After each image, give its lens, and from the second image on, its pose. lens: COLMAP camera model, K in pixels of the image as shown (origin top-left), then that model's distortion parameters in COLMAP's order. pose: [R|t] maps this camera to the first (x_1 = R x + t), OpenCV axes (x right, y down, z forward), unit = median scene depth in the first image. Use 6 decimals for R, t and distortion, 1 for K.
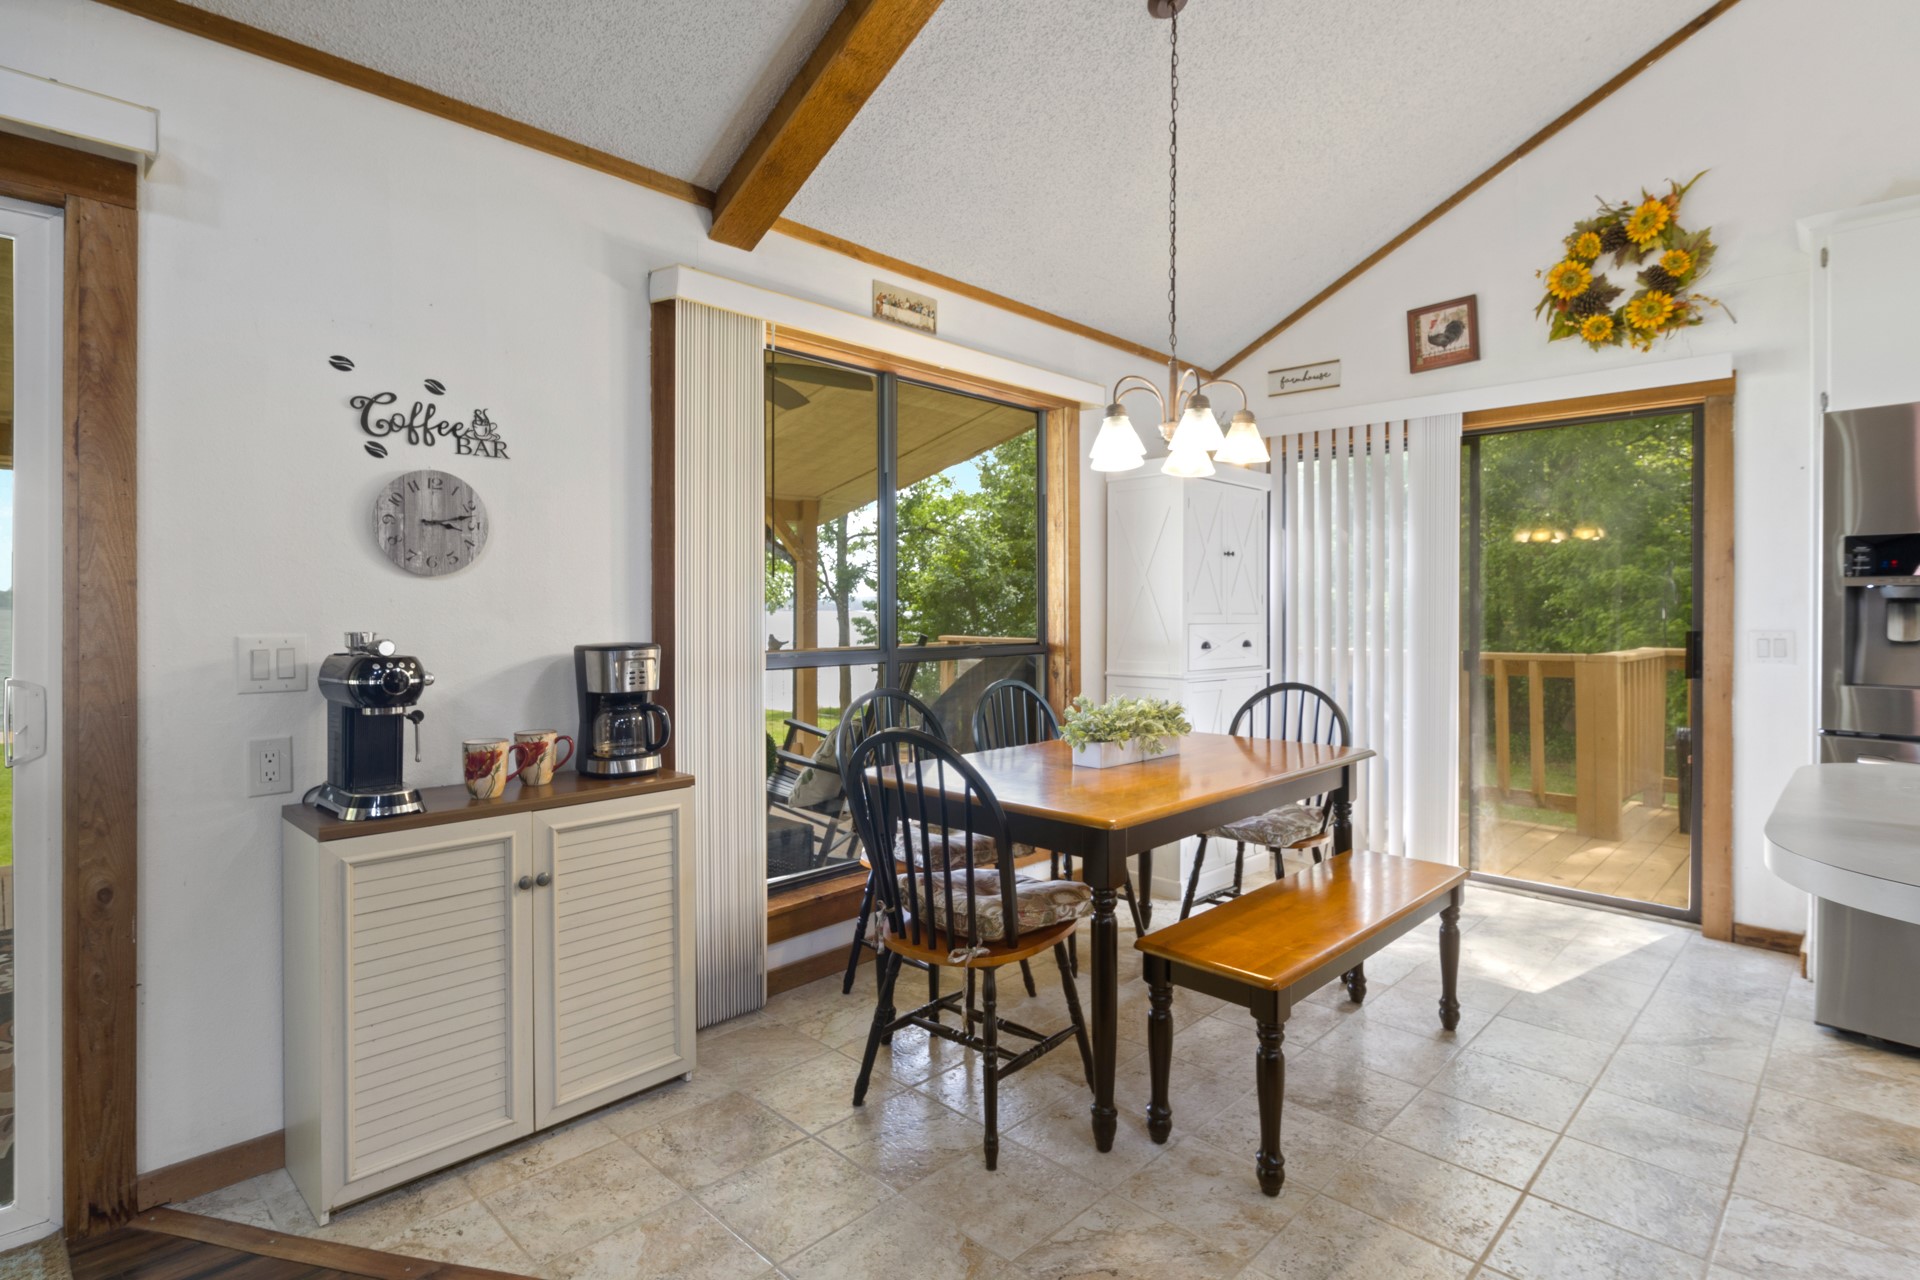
lens RADIAL K [[956.4, 0, 960.1], [0, 956.4, 628.2], [0, 0, 1]] dist [-0.019222, -0.000493]
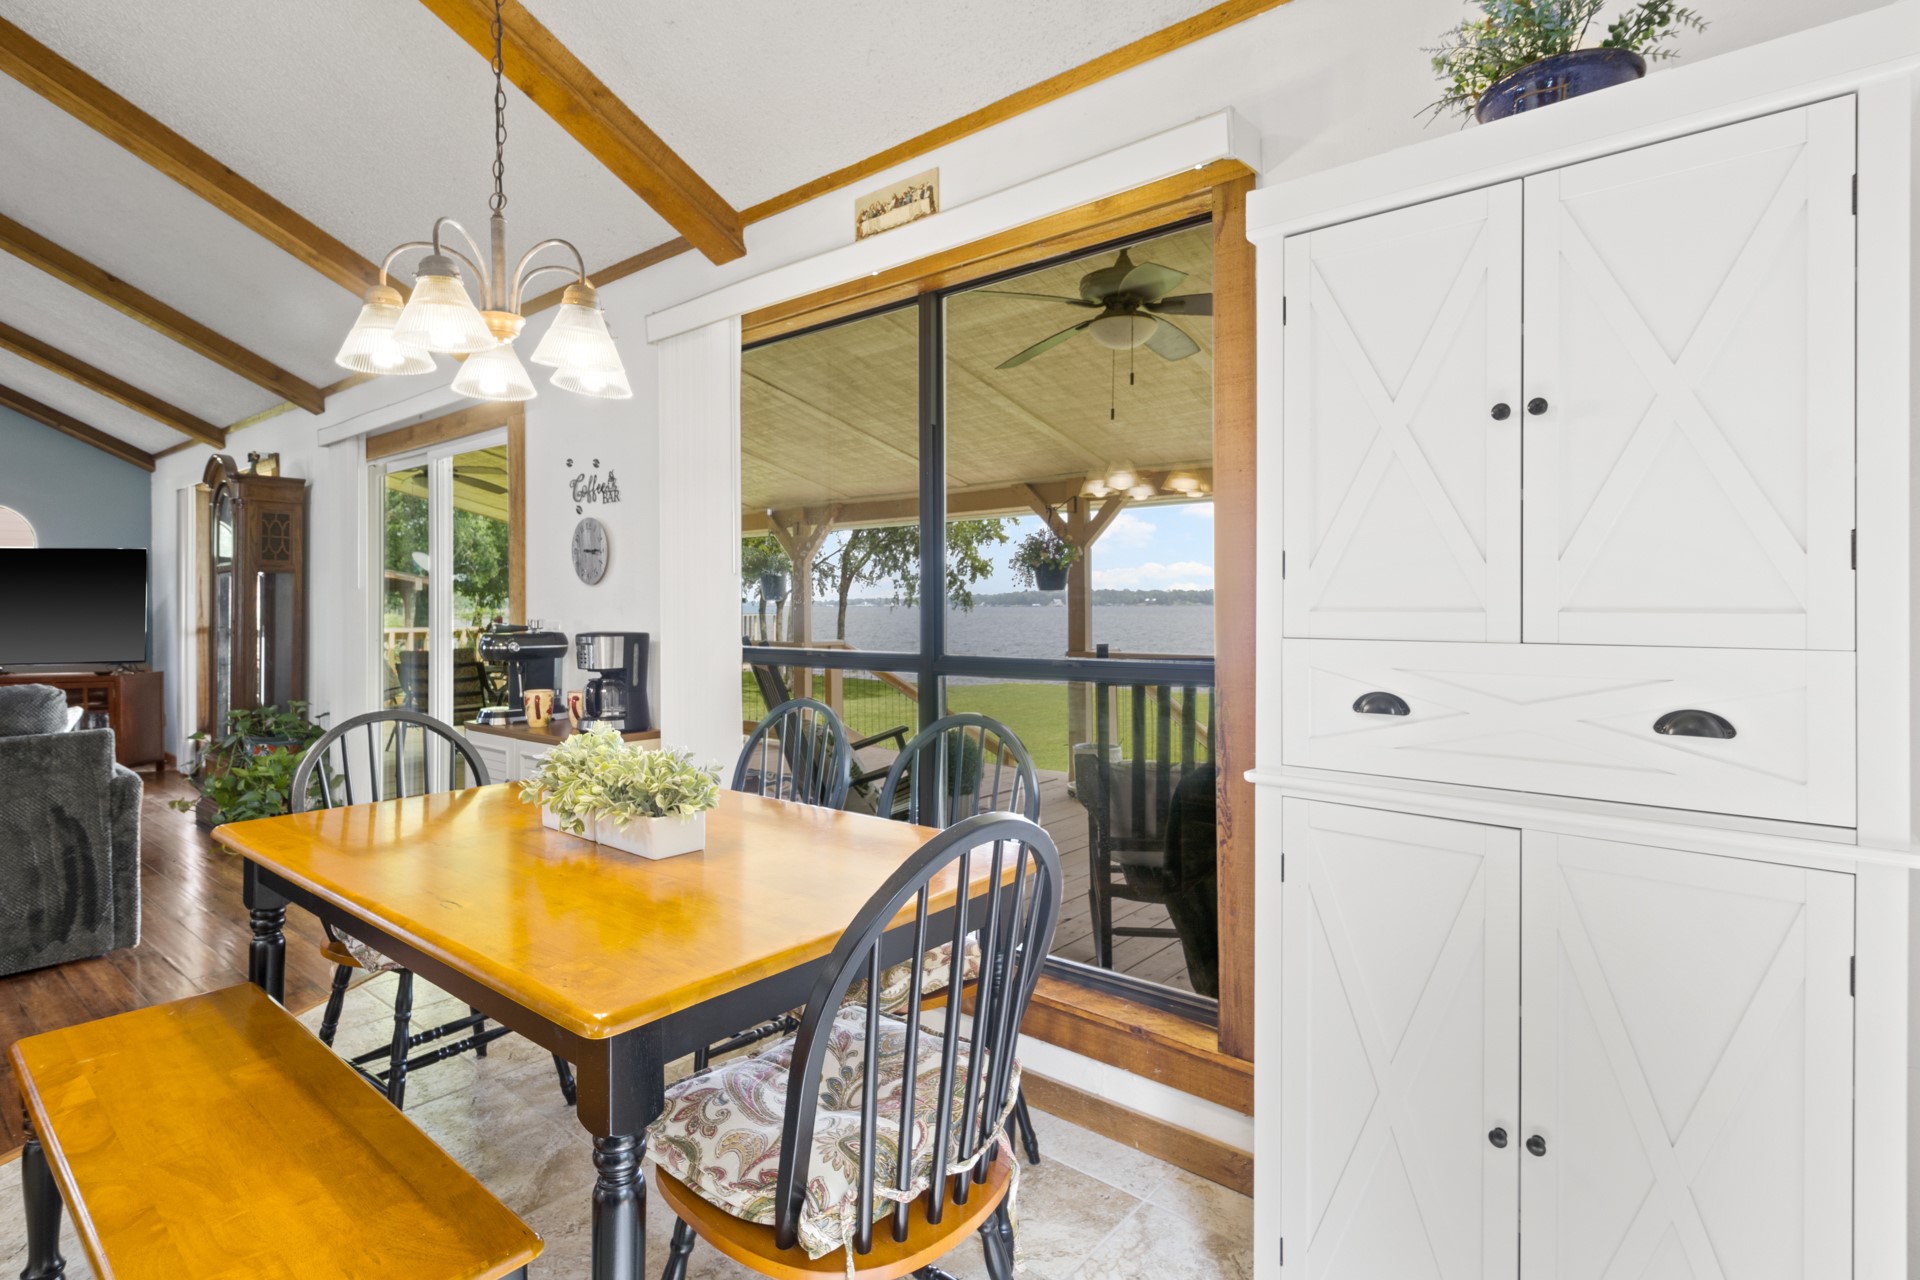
lens RADIAL K [[956.4, 0, 1002.5], [0, 956.4, 605.2], [0, 0, 1]] dist [-0.019222, -0.000493]
pose [[0.076137, -0.003649, -0.997091, 0.669660], [-0.014503, 0.999883, -0.004767, -0.014281], [0.996992, 0.014824, 0.076075, 0.977456]]
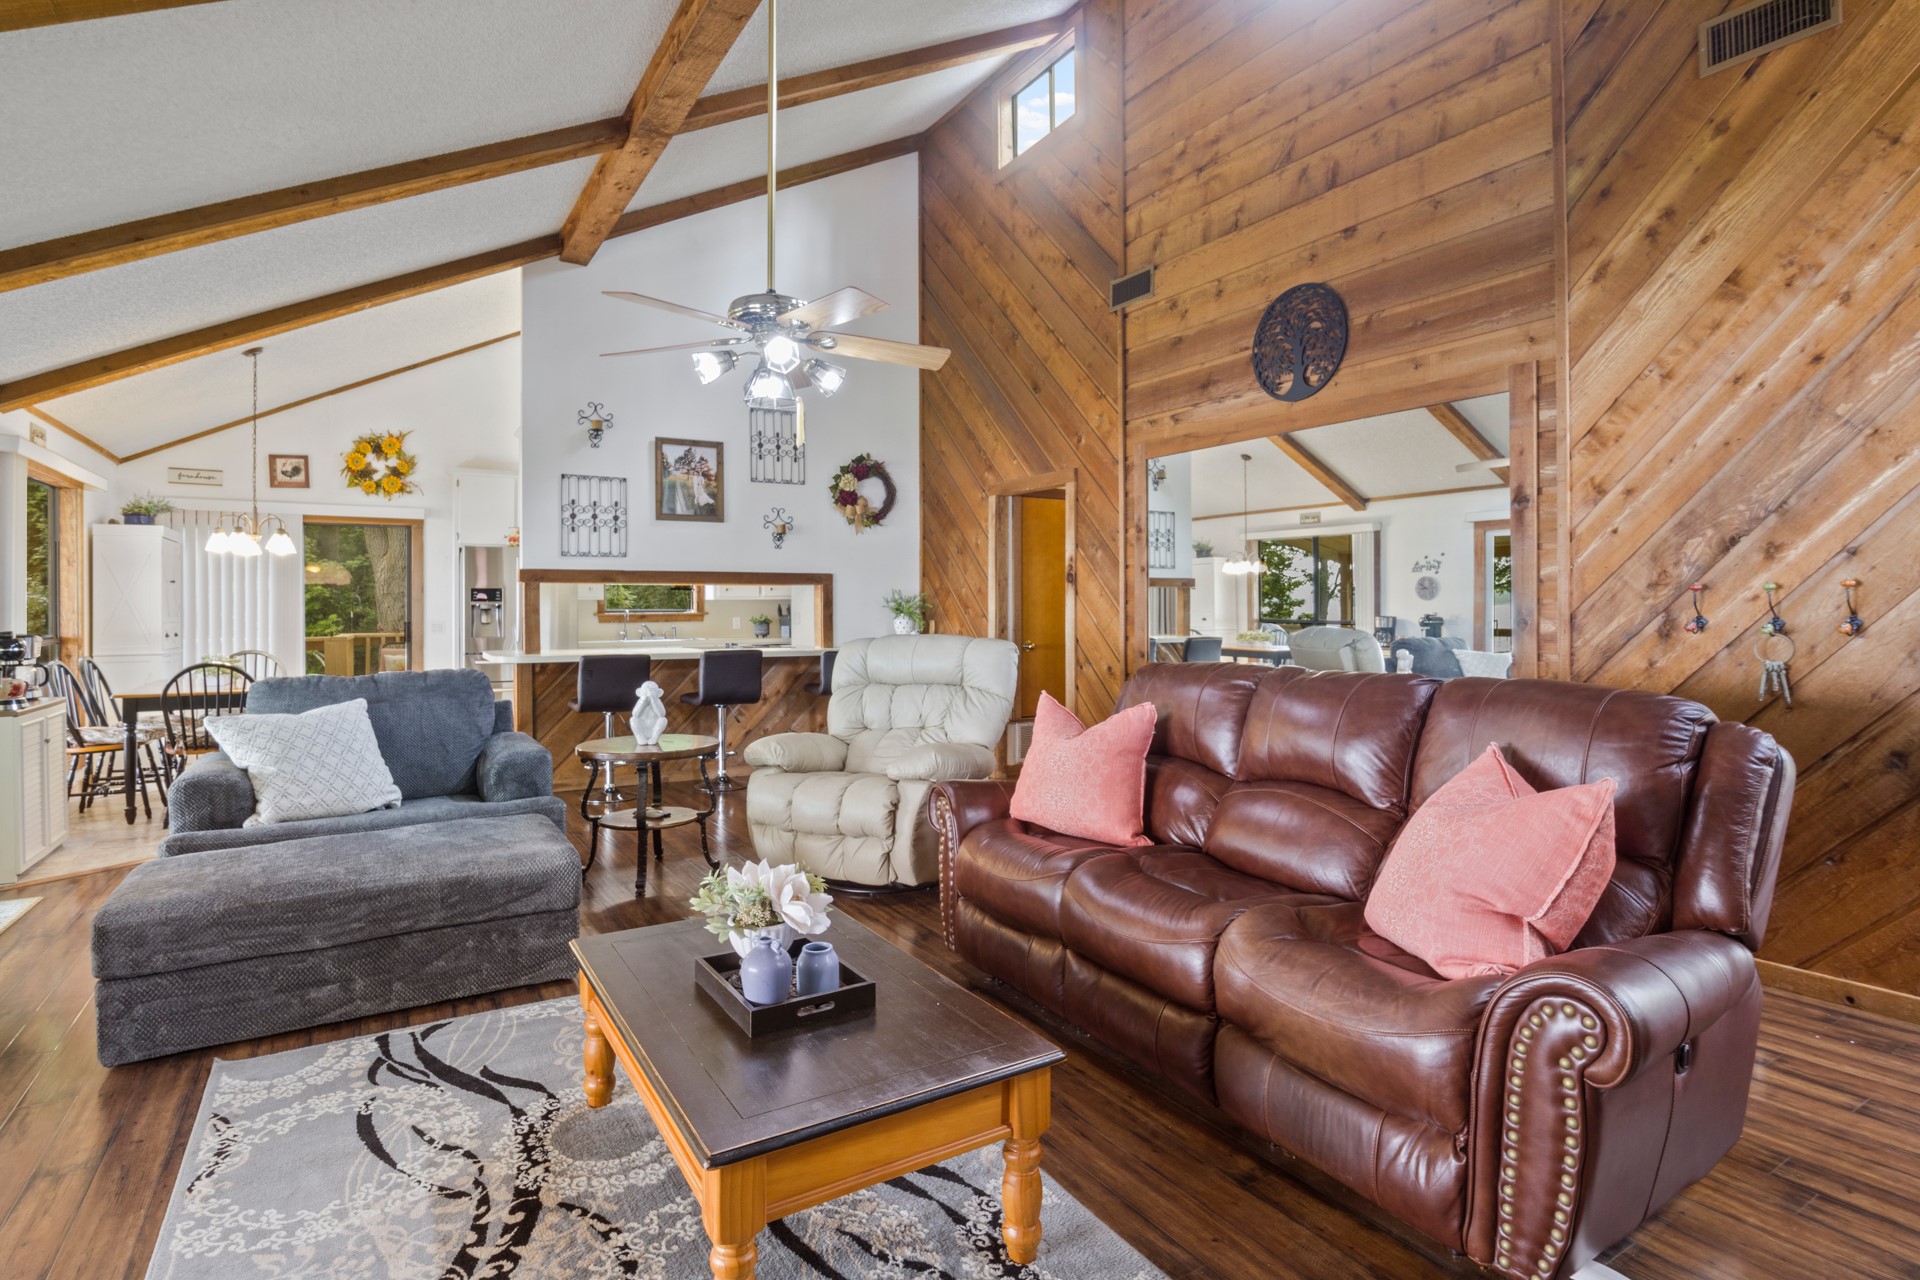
lens RADIAL K [[956.4, 0, 960.3], [0, 956.4, 623.5], [0, 0, 1]] dist [-0.019222, -0.000493]
pose [[0.242523, -0.014931, 0.970031, -1.197983], [0.016144, 0.999805, 0.011353, 0.002402], [-0.970011, 0.012907, 0.242717, -0.916436]]
